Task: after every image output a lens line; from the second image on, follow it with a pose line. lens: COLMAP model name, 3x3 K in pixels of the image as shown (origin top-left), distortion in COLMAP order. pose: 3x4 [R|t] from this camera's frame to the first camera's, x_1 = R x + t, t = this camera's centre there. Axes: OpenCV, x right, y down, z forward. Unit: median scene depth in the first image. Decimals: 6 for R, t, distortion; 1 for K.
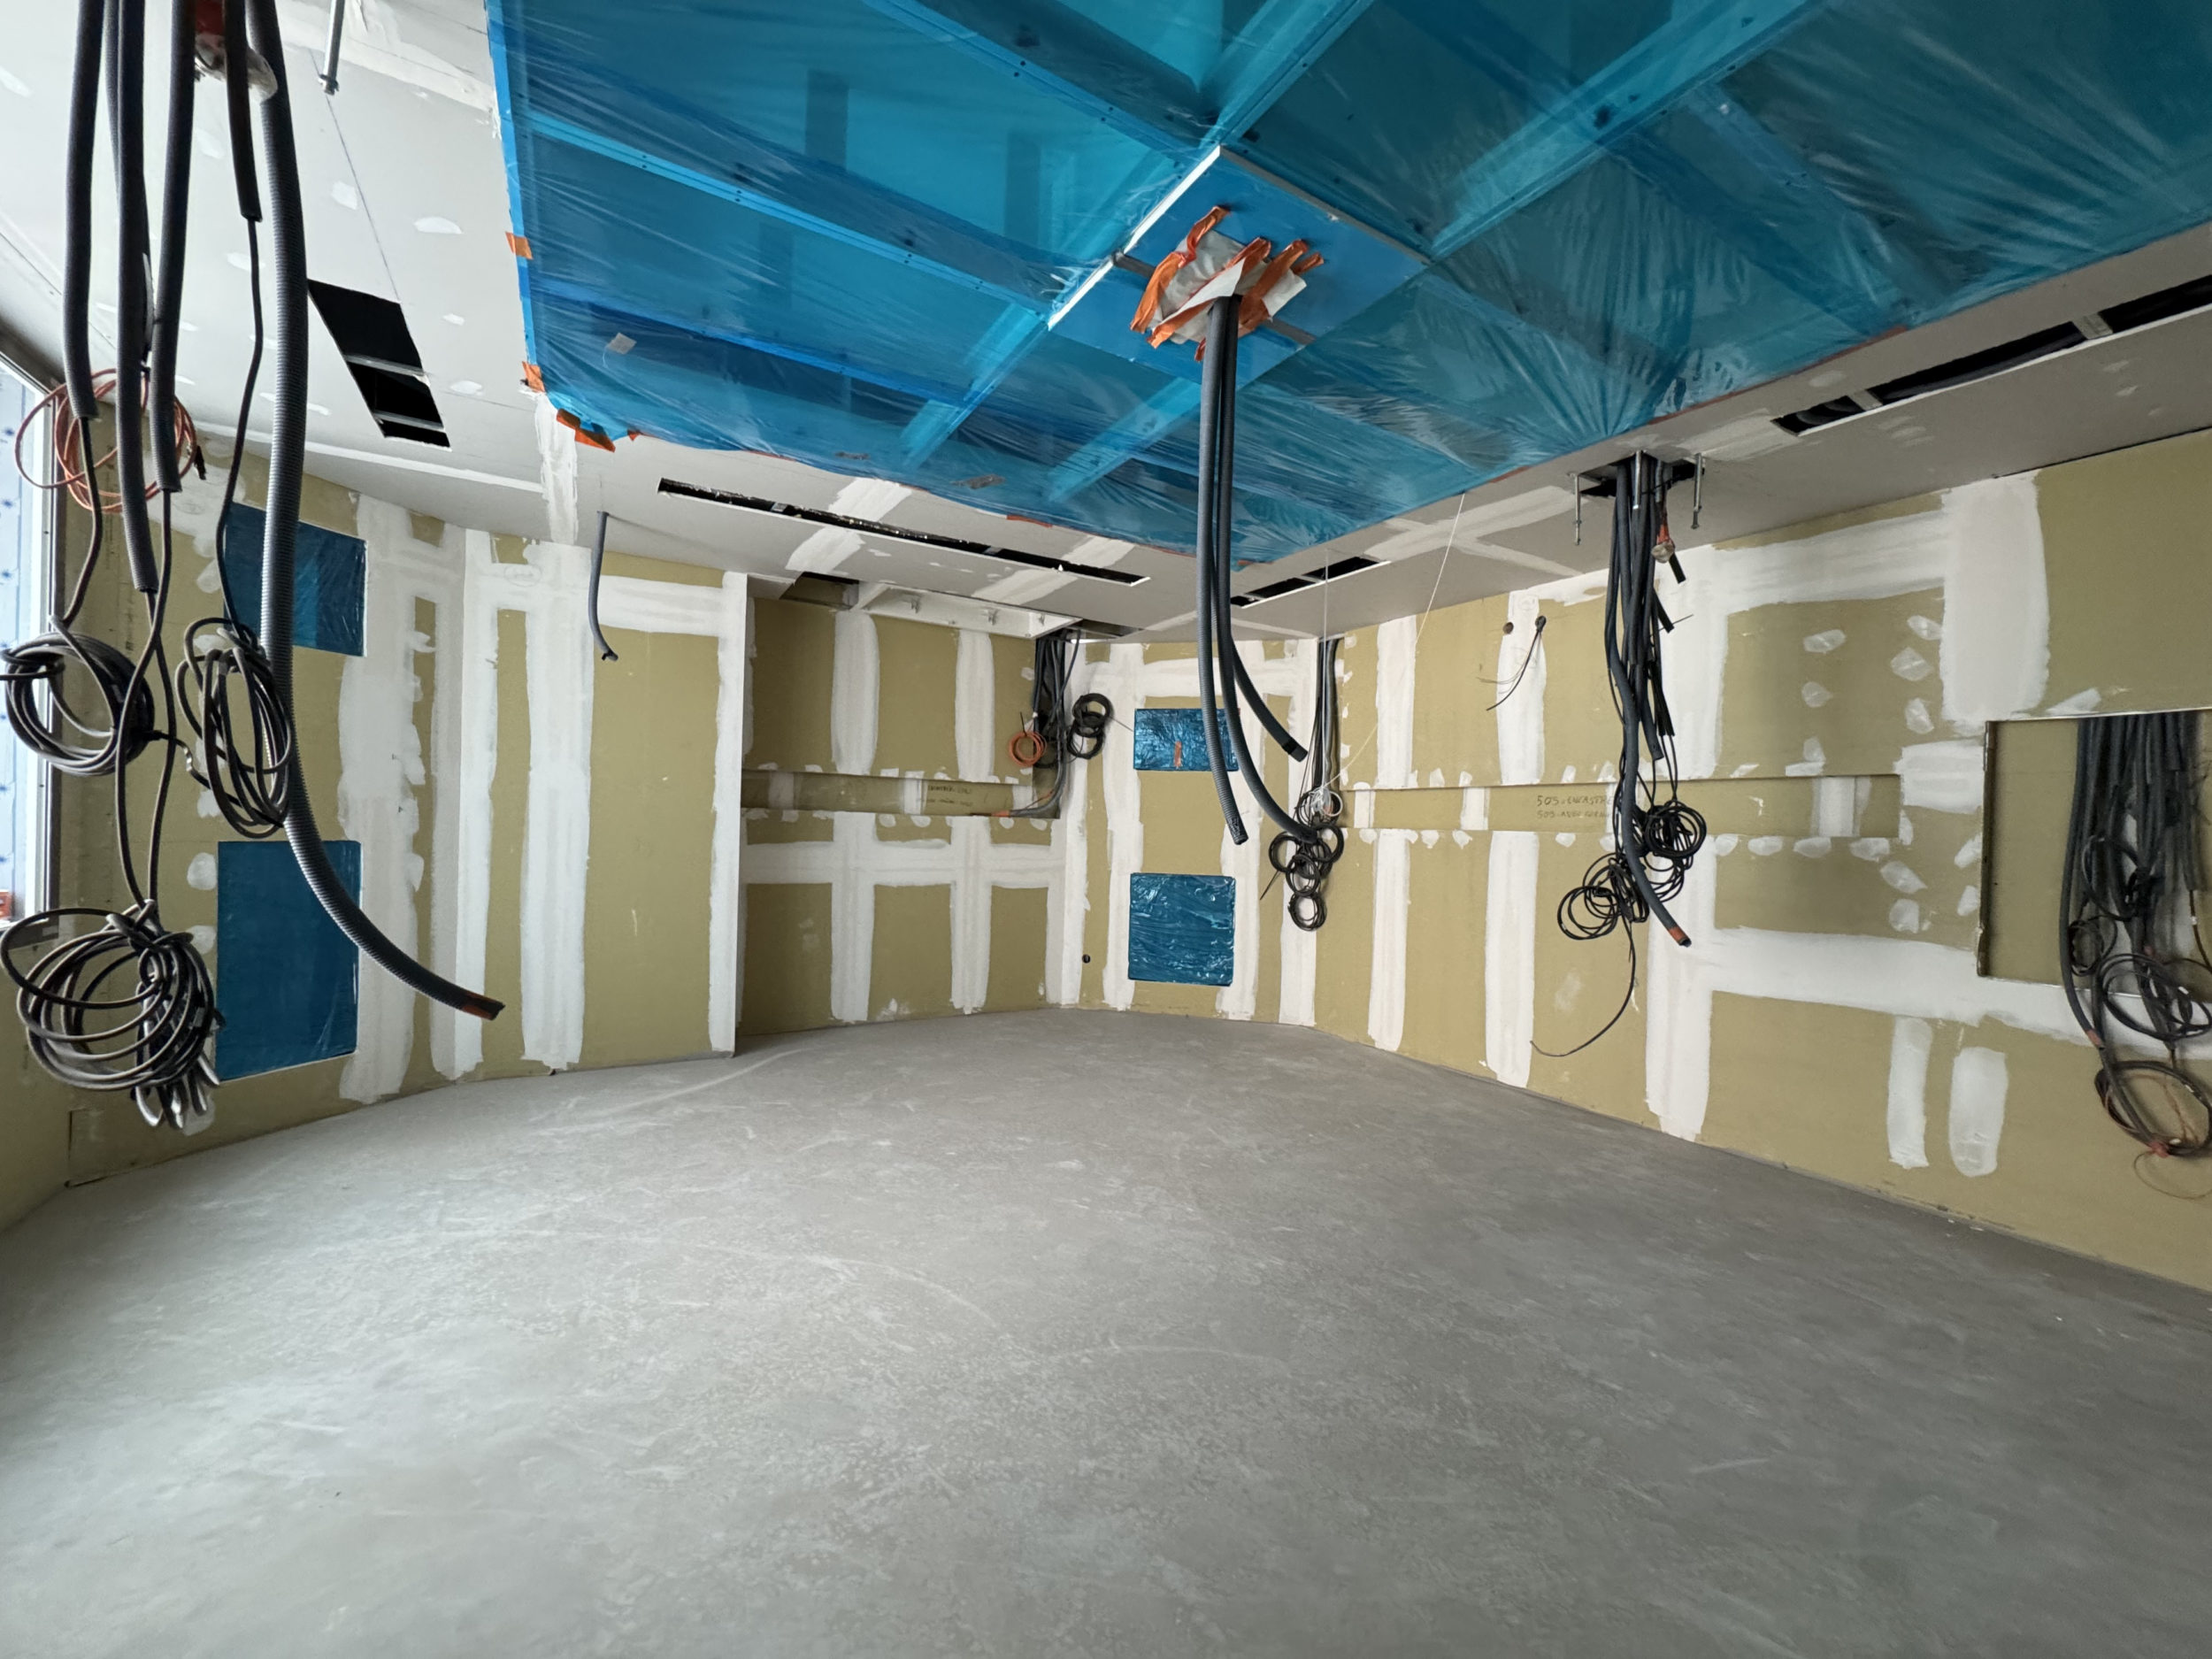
lens RADIAL K [[877.3, 0, 1102.7], [0, 877.3, 834.0], [0, 0, 1]] dist [-0.001603, 0.000341]
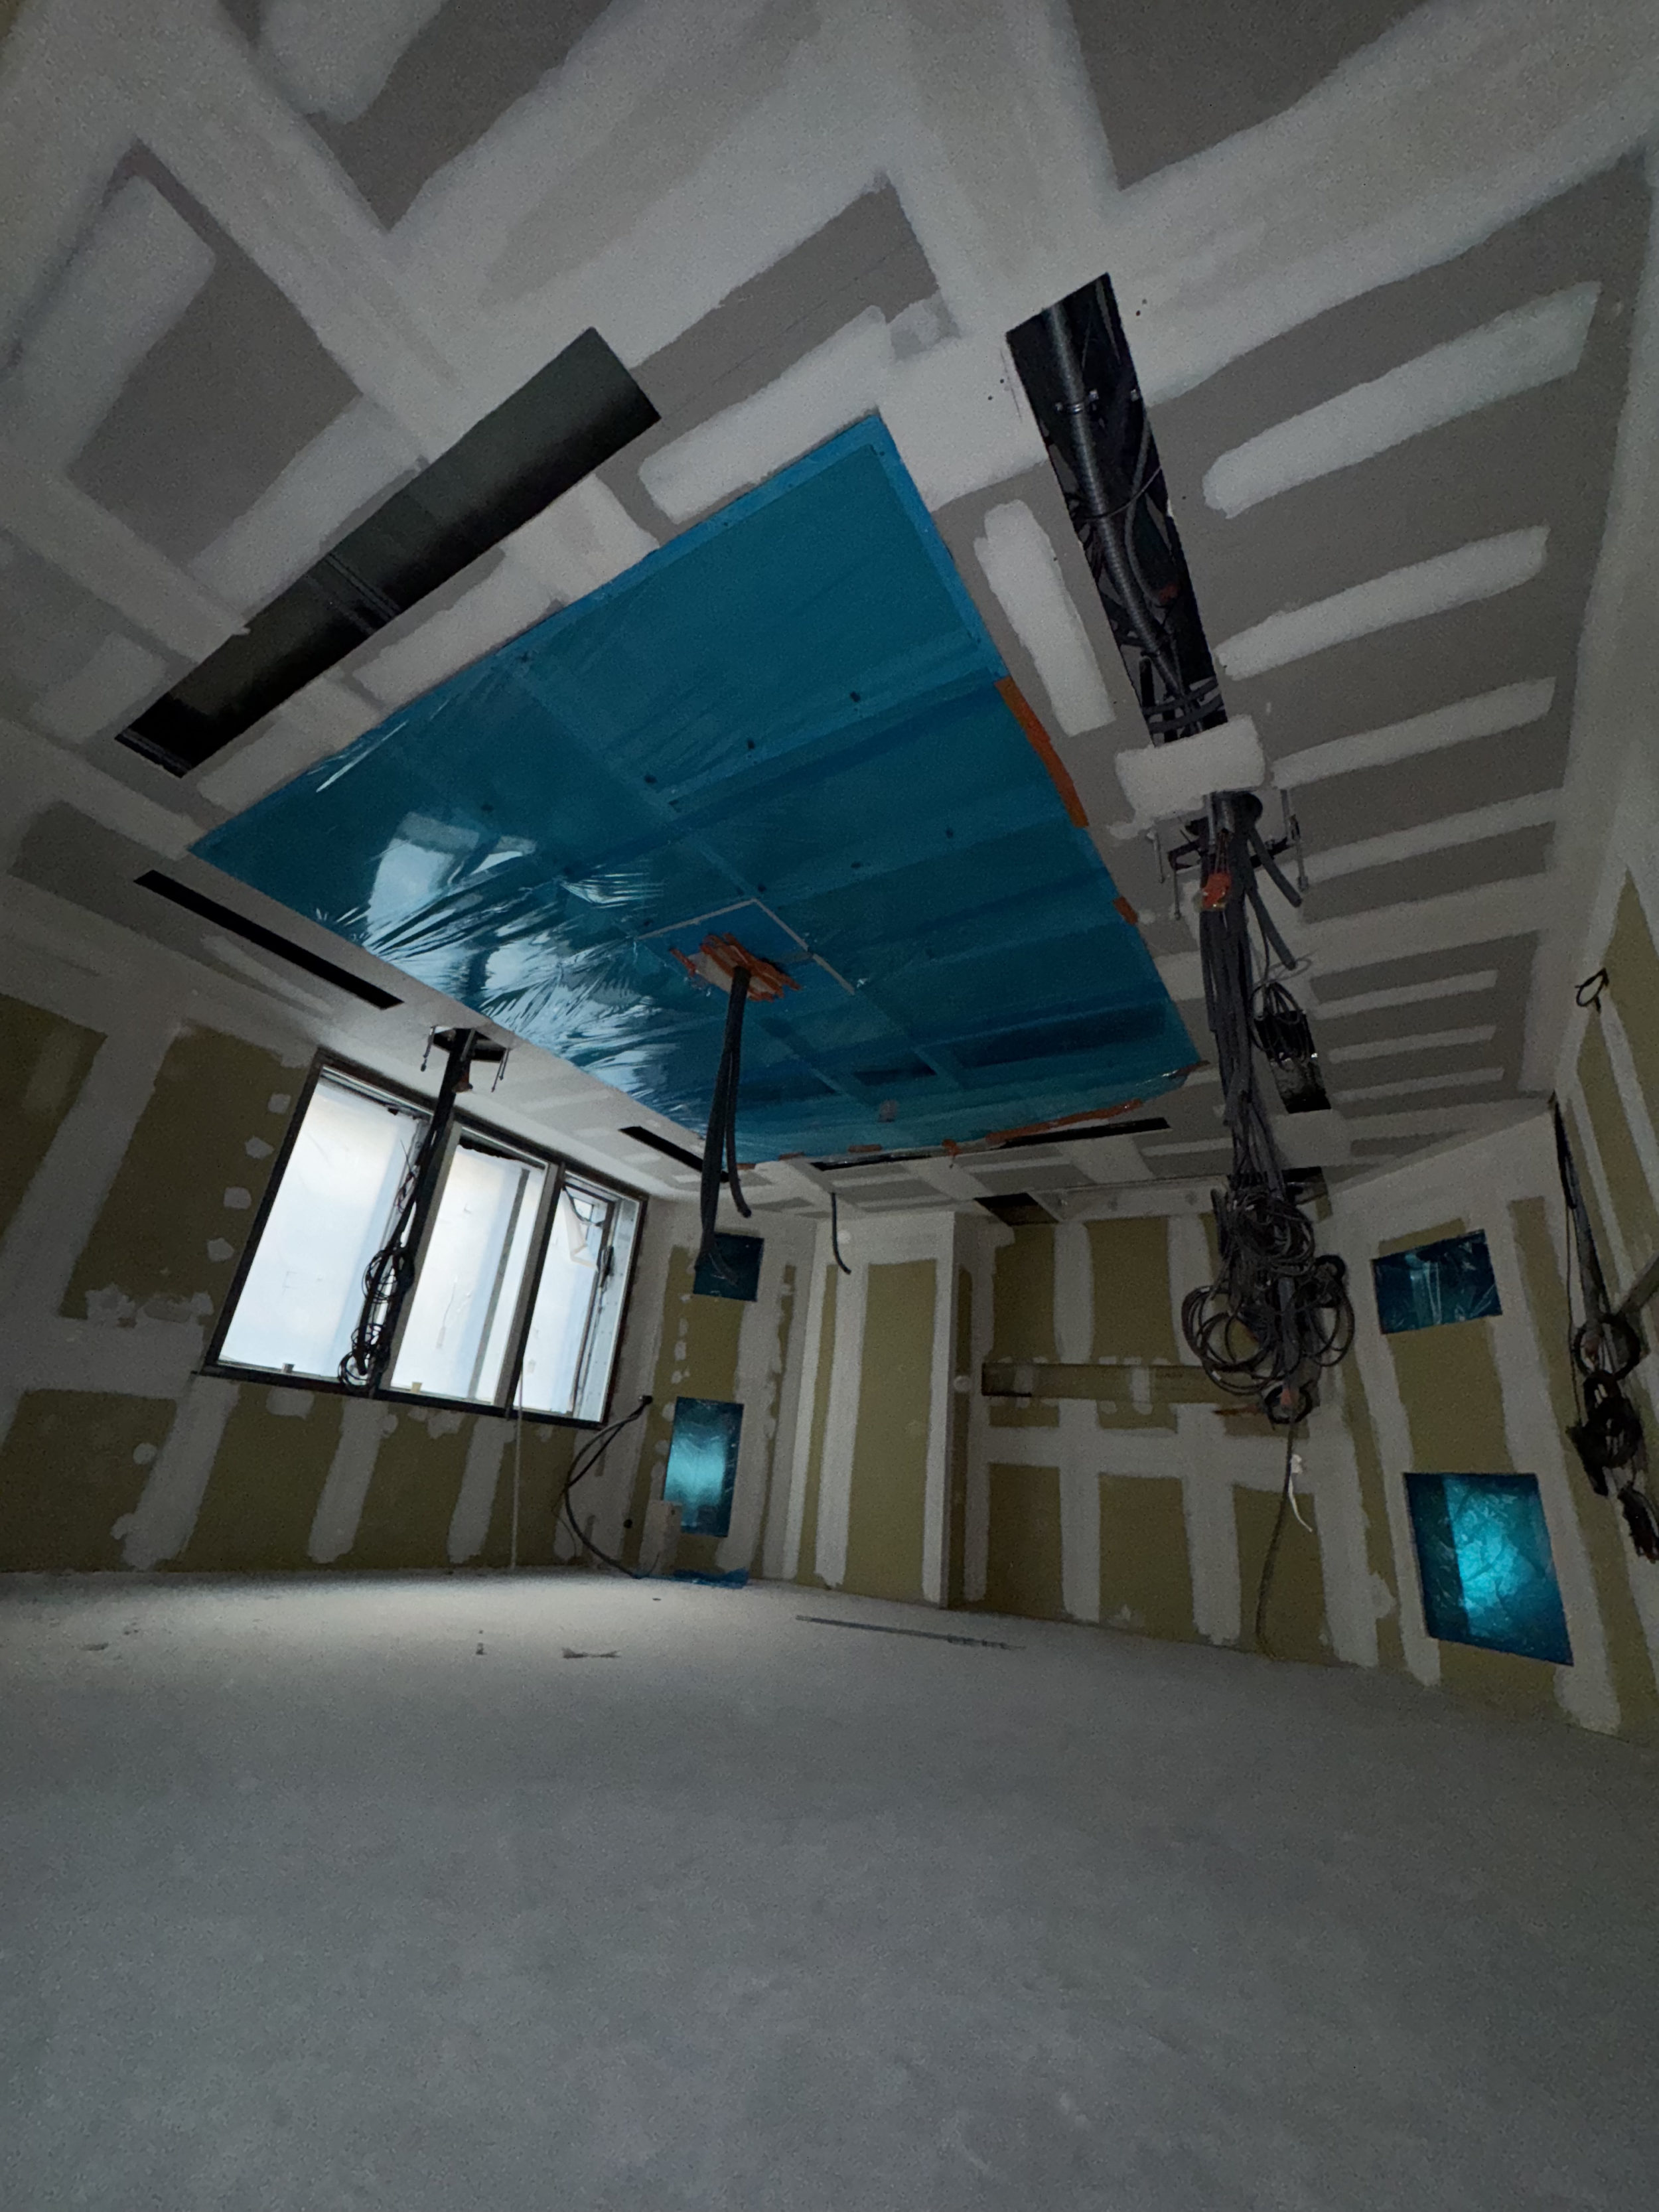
lens RADIAL K [[877.2, 0, 831.0], [0, 877.2, 1110.1], [0, 0, 1]] dist [-0.001603, 0.000341]
pose [[0.453229, -0.334255, -0.826352, 0.595537], [-0.080261, 0.907965, -0.411288, 0.121154], [0.887774, 0.252731, 0.384688, 0.218869]]
